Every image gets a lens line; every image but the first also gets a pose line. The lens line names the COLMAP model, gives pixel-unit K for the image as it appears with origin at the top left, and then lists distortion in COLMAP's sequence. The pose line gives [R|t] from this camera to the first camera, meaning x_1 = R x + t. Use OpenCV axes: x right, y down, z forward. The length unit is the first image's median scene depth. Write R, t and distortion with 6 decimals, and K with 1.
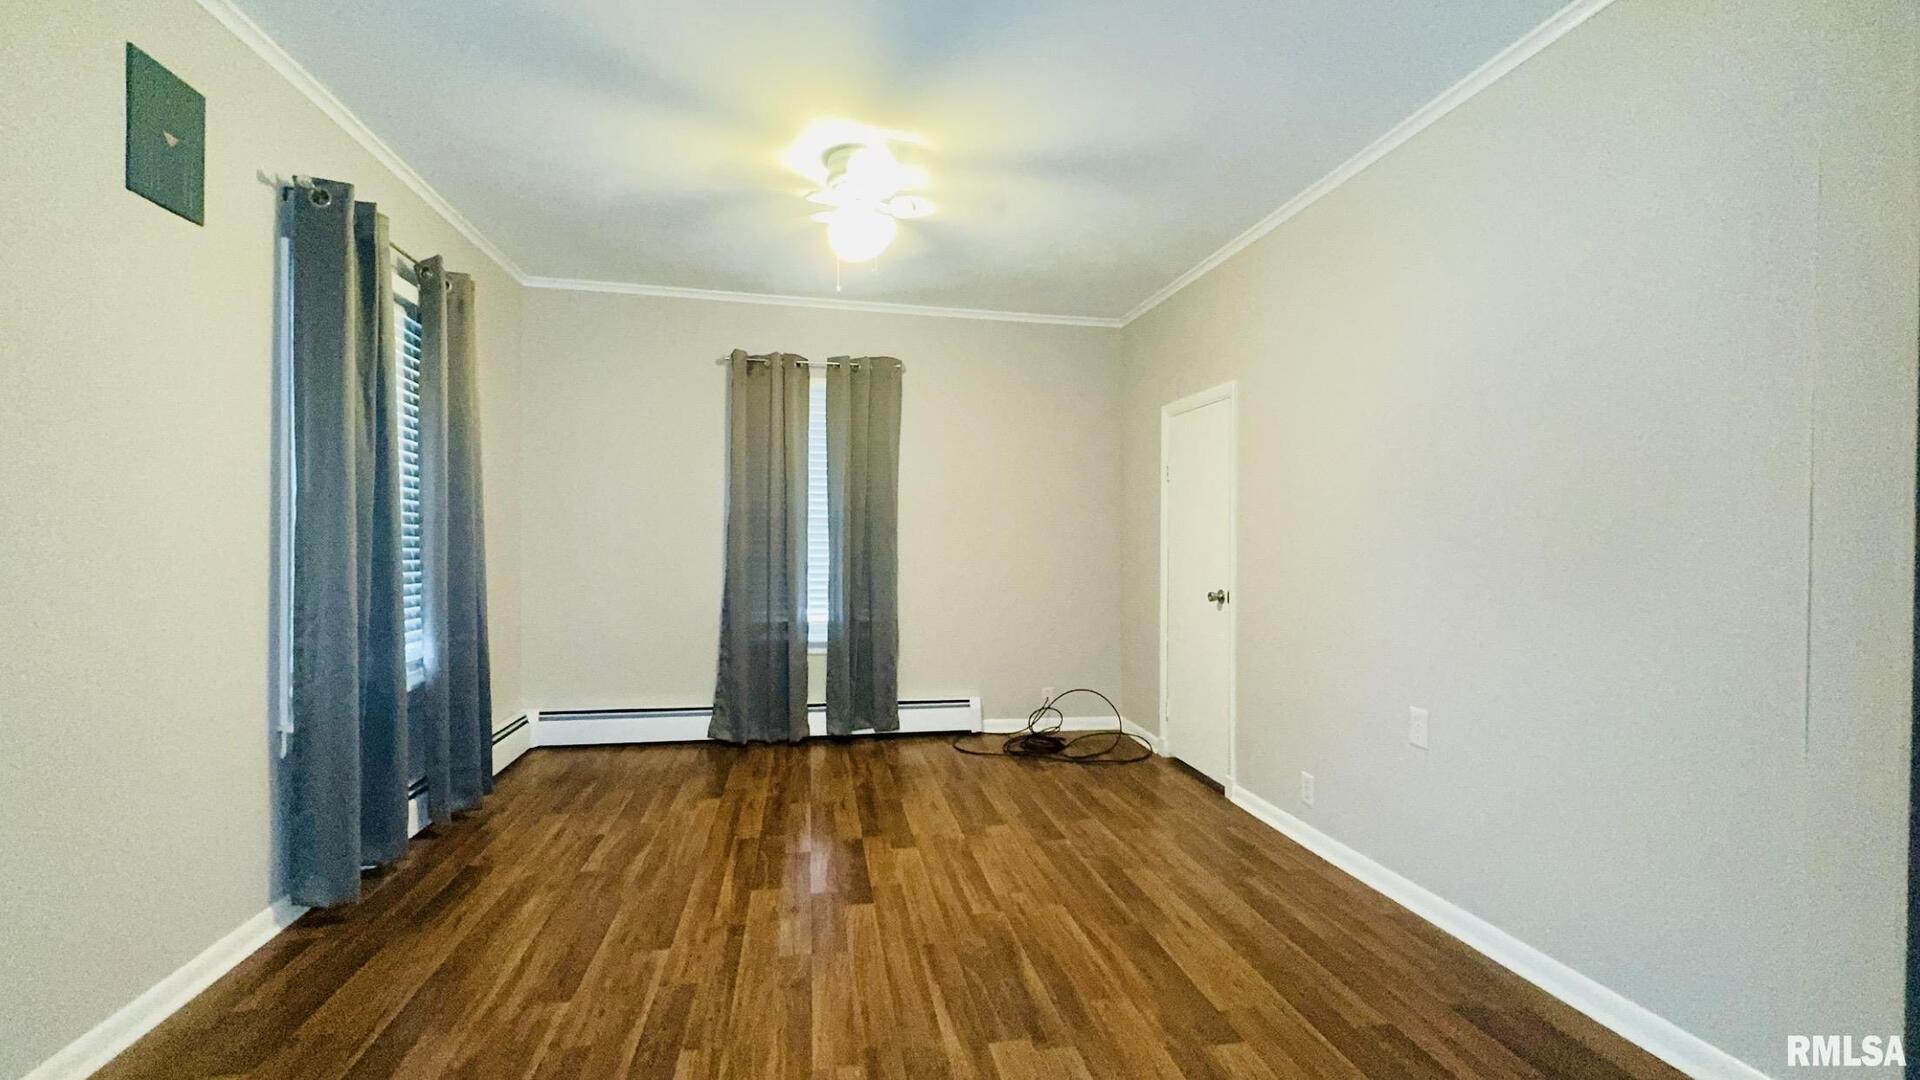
lens RADIAL K [[805.5, 0, 962.0], [0, 805.5, 540.7], [0, 0, 1]] dist [0.000434, 0.000478]
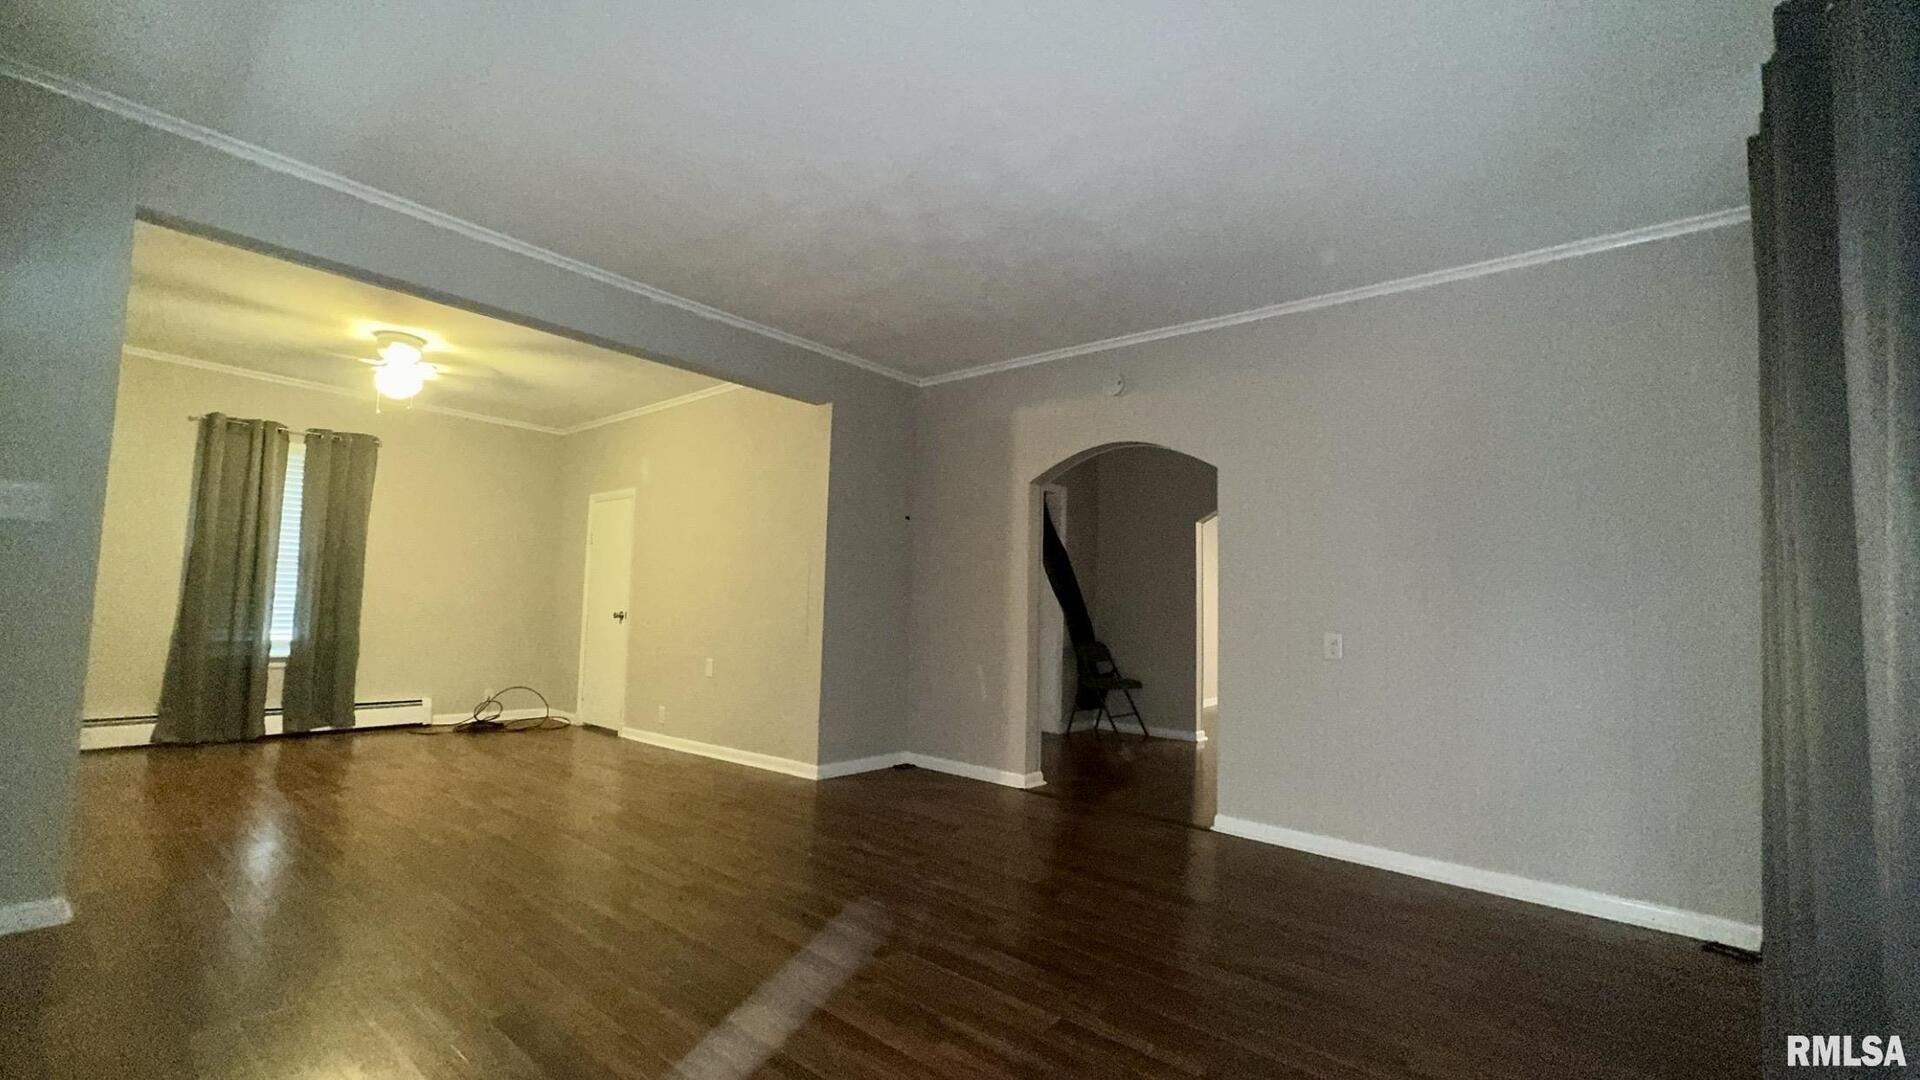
lens RADIAL K [[805.5, 0, 962.0], [0, 805.5, 540.7], [0, 0, 1]] dist [0.000434, 0.000478]
pose [[0.773799, 0.068988, 0.629664, -0.161070], [-0.020810, 0.996283, -0.083583, 0.030865], [-0.633090, 0.051574, 0.772358, -0.613853]]
